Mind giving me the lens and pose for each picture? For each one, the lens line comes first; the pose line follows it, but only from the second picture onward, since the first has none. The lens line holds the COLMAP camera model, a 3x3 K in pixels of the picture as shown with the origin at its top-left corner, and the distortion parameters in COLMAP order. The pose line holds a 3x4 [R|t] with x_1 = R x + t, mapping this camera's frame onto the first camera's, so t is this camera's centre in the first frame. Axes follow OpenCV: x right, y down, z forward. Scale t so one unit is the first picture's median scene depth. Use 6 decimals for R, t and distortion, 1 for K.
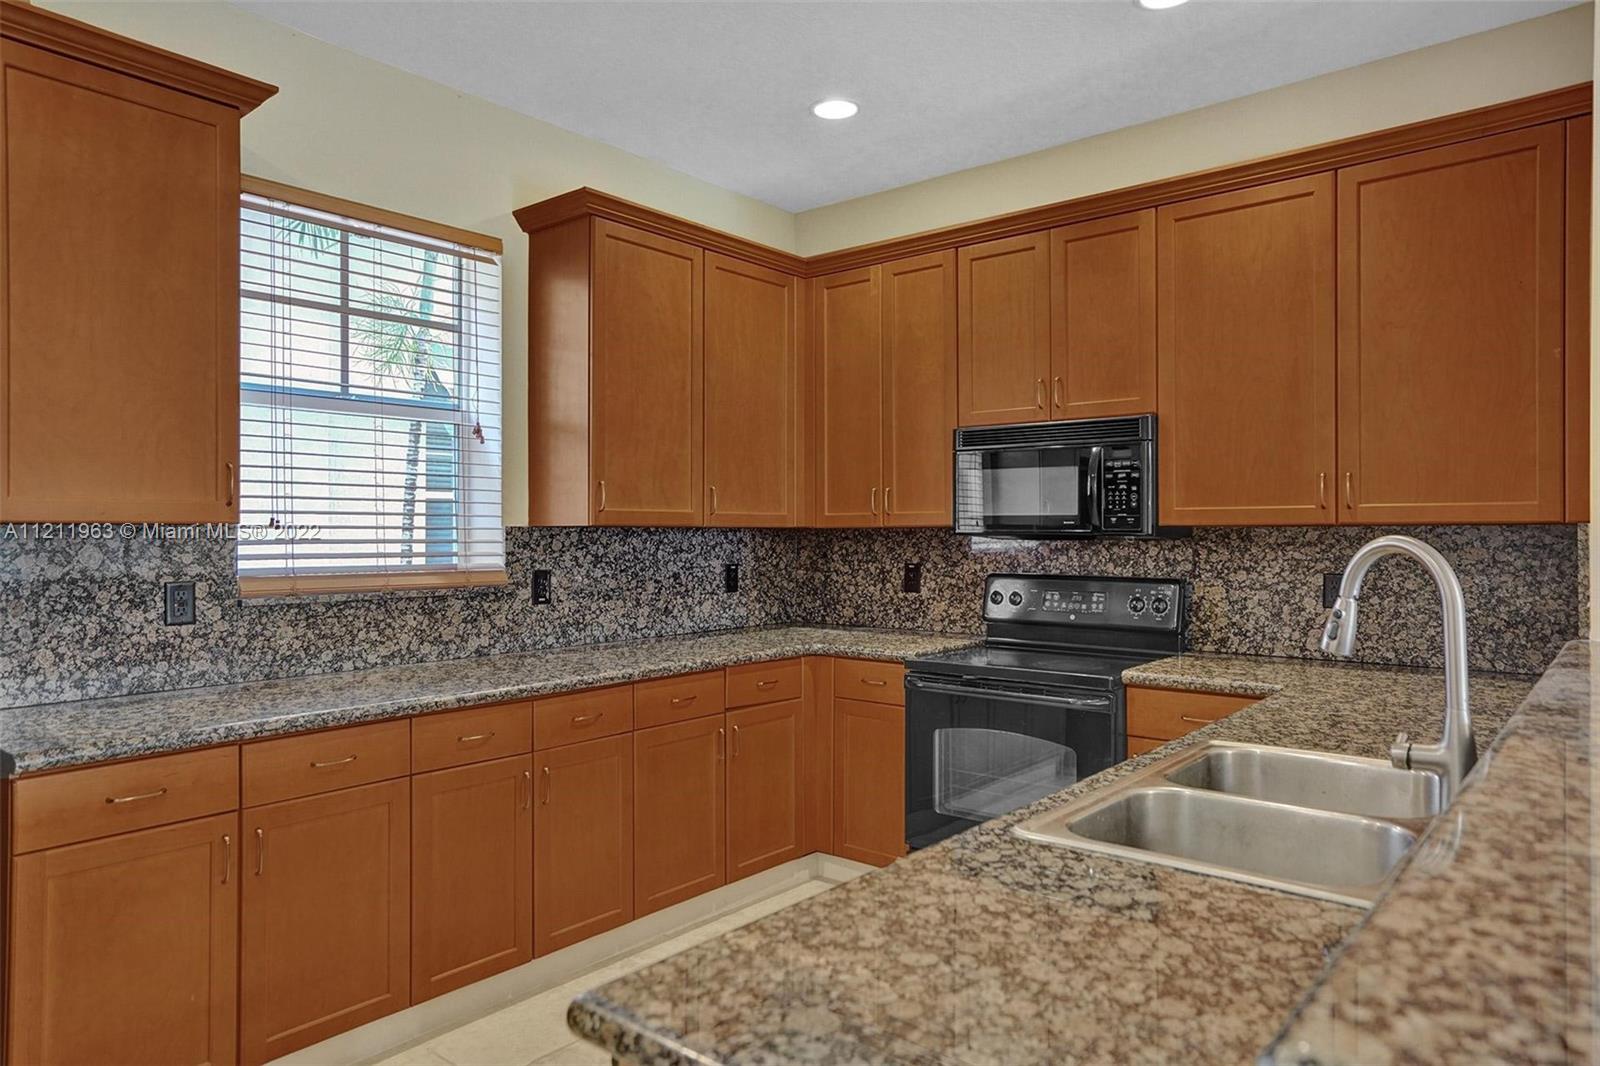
lens RADIAL K [[1021.7, 0, 800.0], [0, 1021.7, 533.0], [0, 0, 1]] dist [-0.007524, 0.002237]
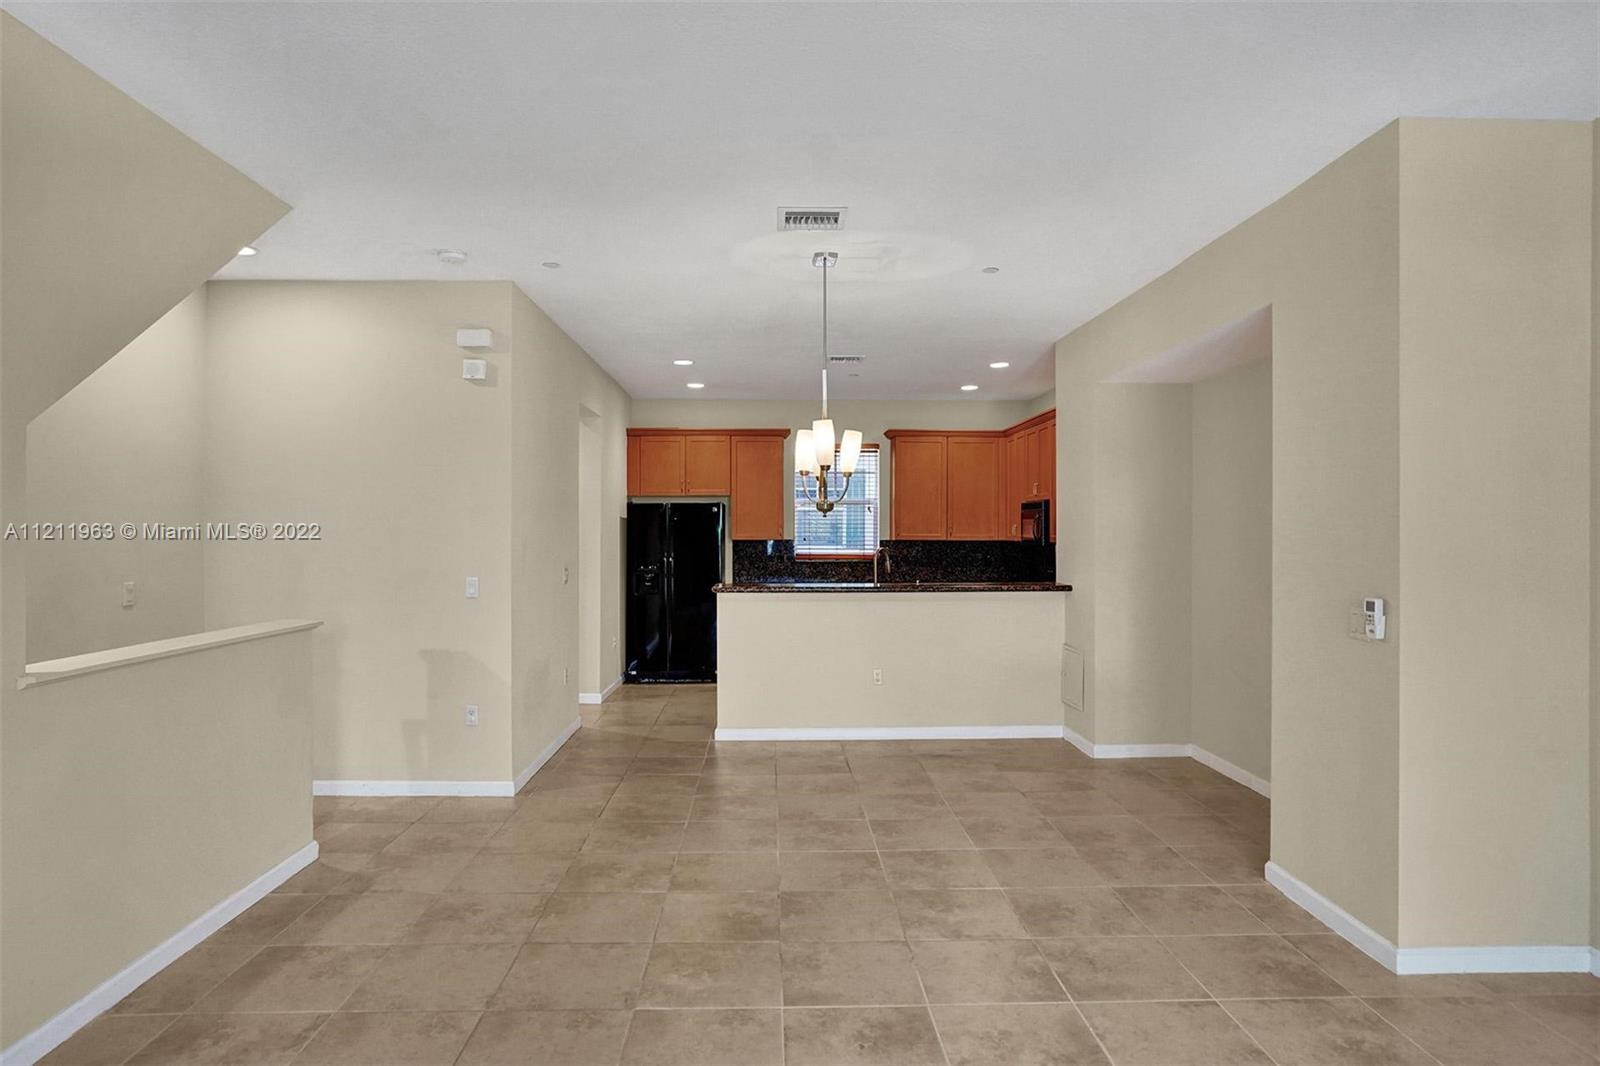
lens RADIAL K [[920.3, 0, 800.0], [0, 920.3, 533.0], [0, 0, 1]] dist [-0.030419, 0.001748]
pose [[0.663088, 0.003301, -0.748534, 1.540585], [-0.002409, 0.999995, 0.002276, -0.031711], [0.748537, 0.000294, 0.663093, -0.942791]]
